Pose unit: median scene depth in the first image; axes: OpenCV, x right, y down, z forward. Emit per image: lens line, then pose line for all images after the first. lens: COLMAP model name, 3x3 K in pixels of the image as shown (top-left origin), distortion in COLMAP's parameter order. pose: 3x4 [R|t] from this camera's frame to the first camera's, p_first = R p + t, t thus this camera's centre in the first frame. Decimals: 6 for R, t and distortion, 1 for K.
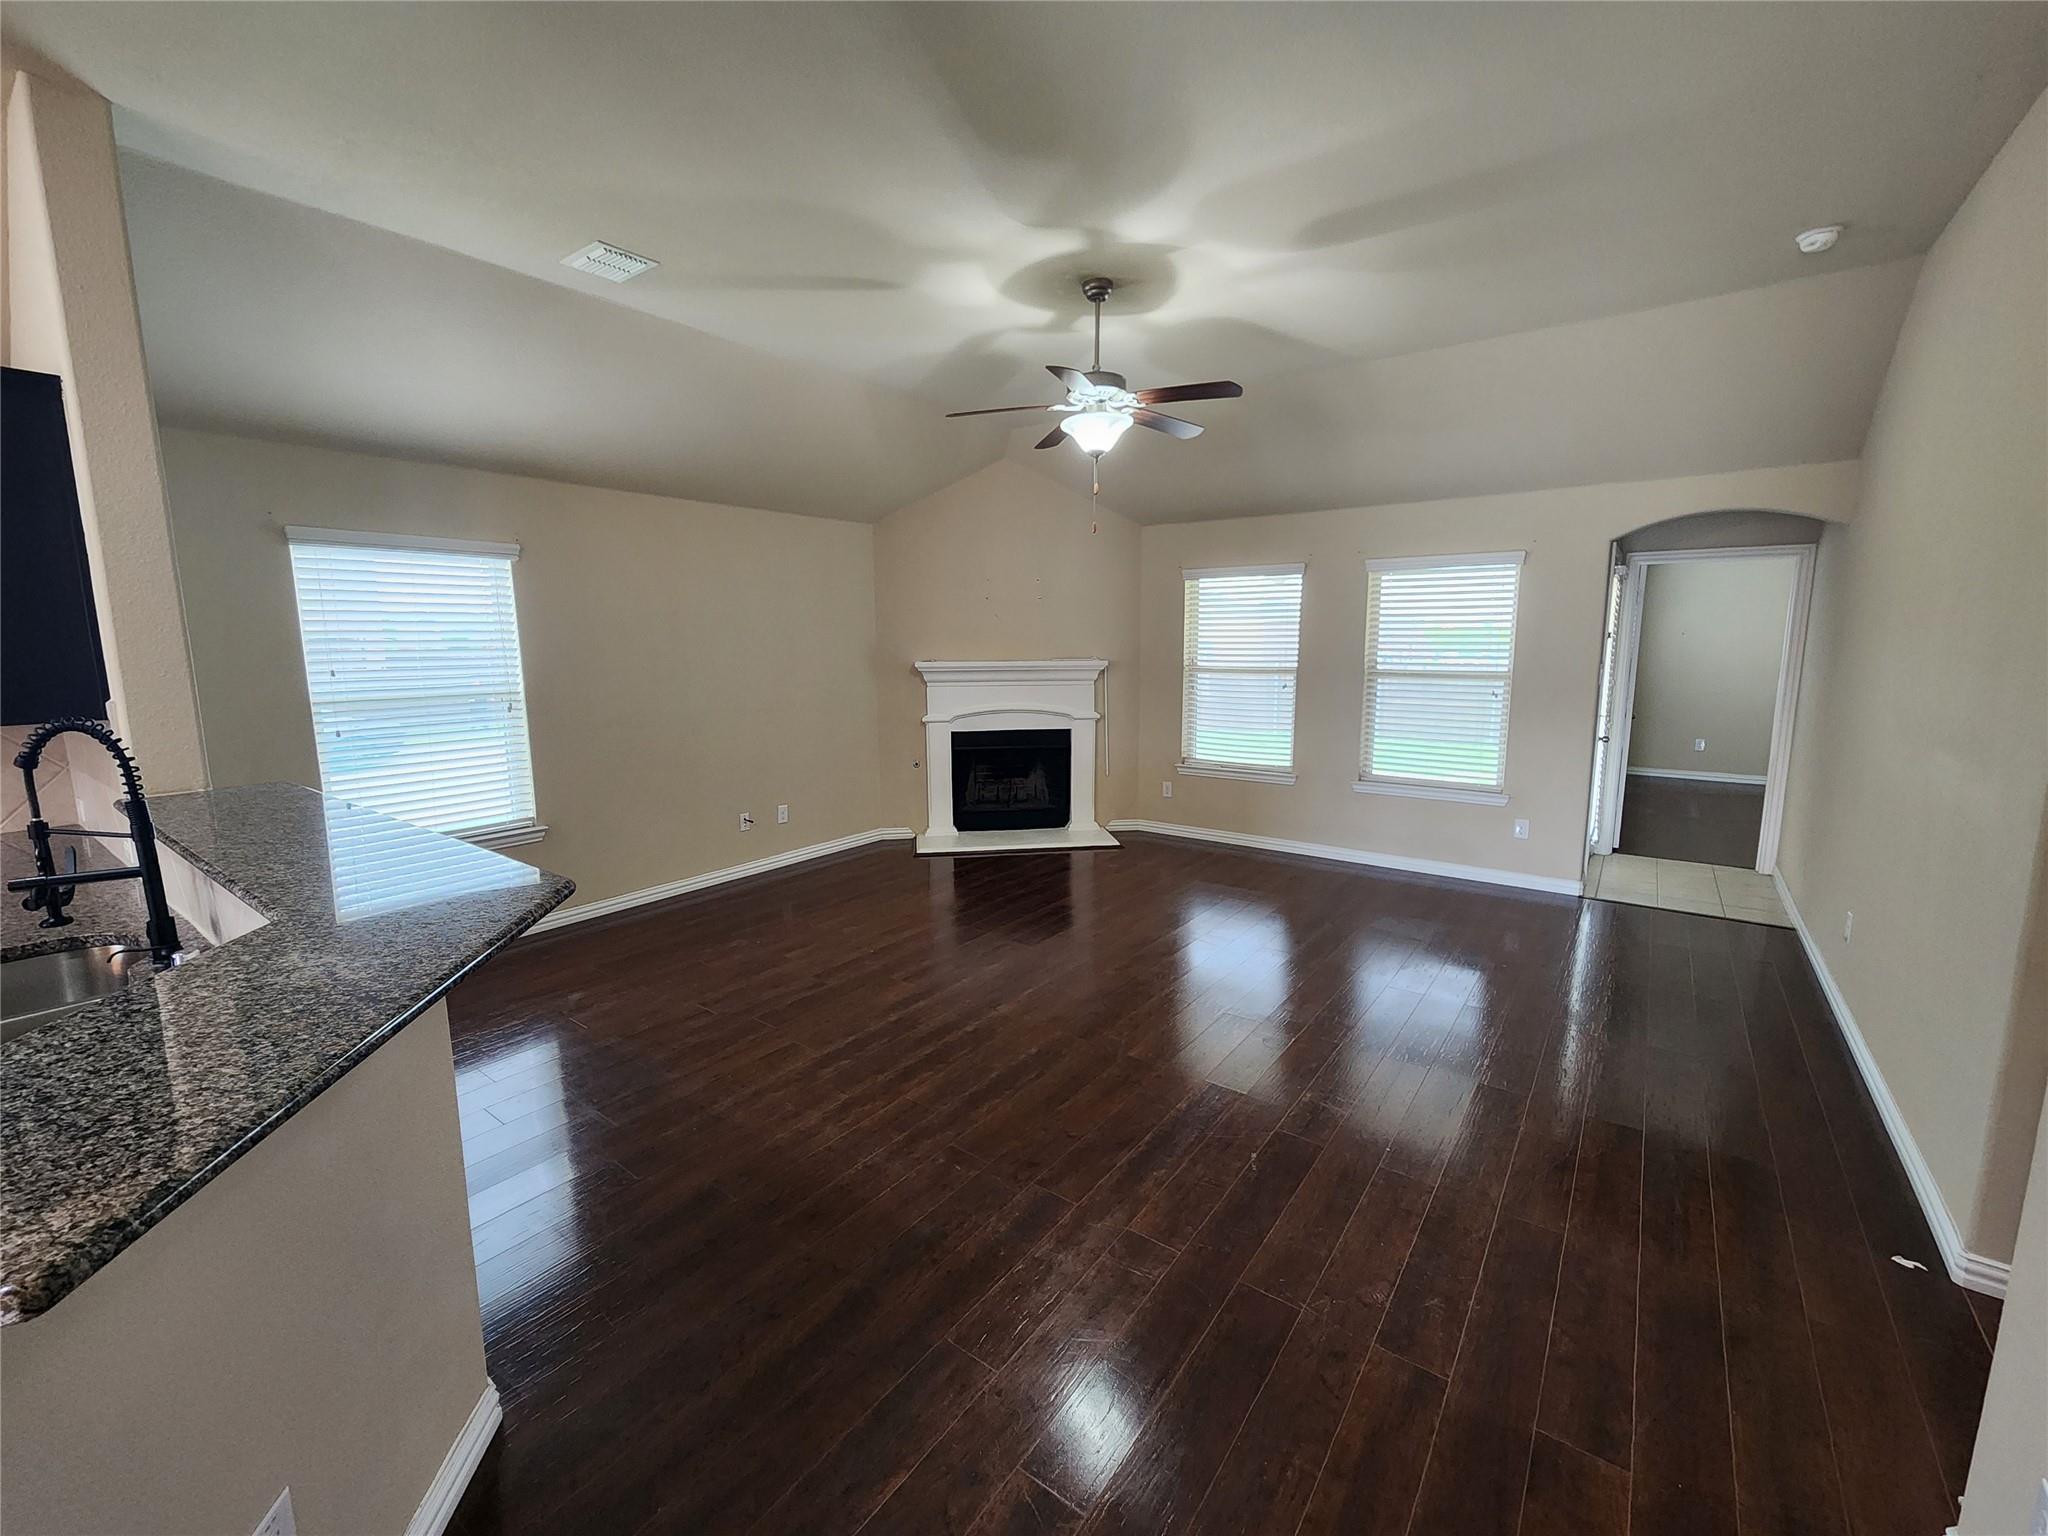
lens RADIAL K [[836.5, 0, 1028.9], [0, 836.5, 760.8], [0, 0, 1]] dist [0.000148, -0.003239]
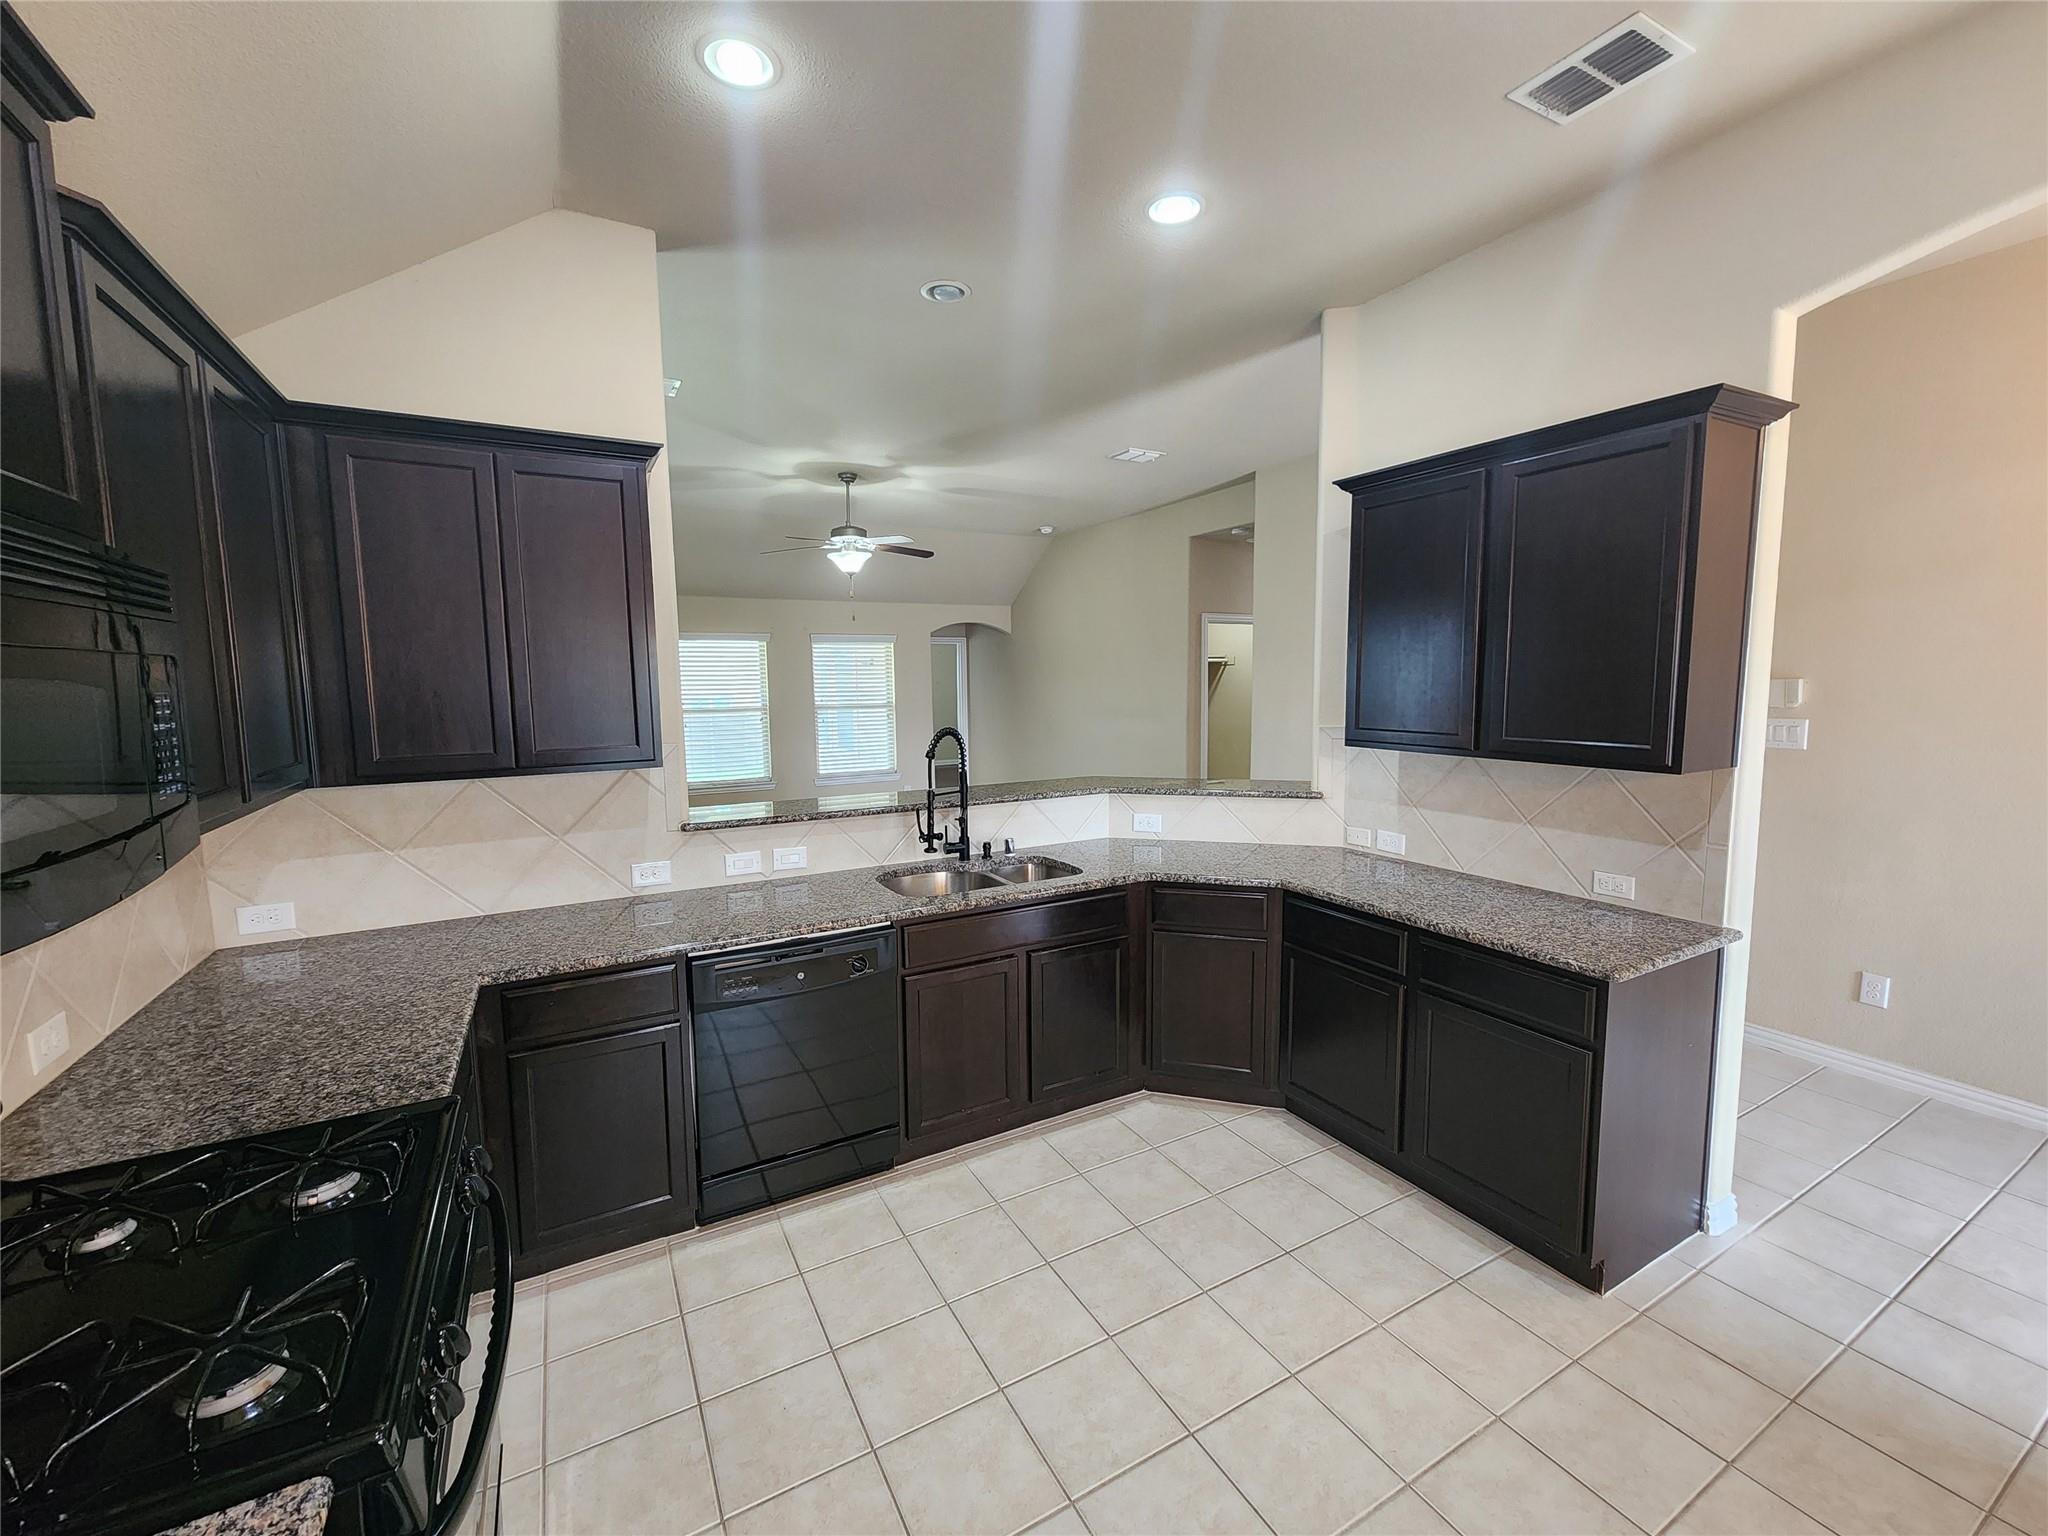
lens RADIAL K [[839.2, 0, 1028.3], [0, 839.2, 765.2], [0, 0, 1]] dist [0.002083, -0.000528]
pose [[0.411296, -0.096625, 0.906366, -0.783492], [0.145068, 0.988630, 0.039565, -0.004578], [-0.899884, 0.115212, 0.420637, 0.019915]]
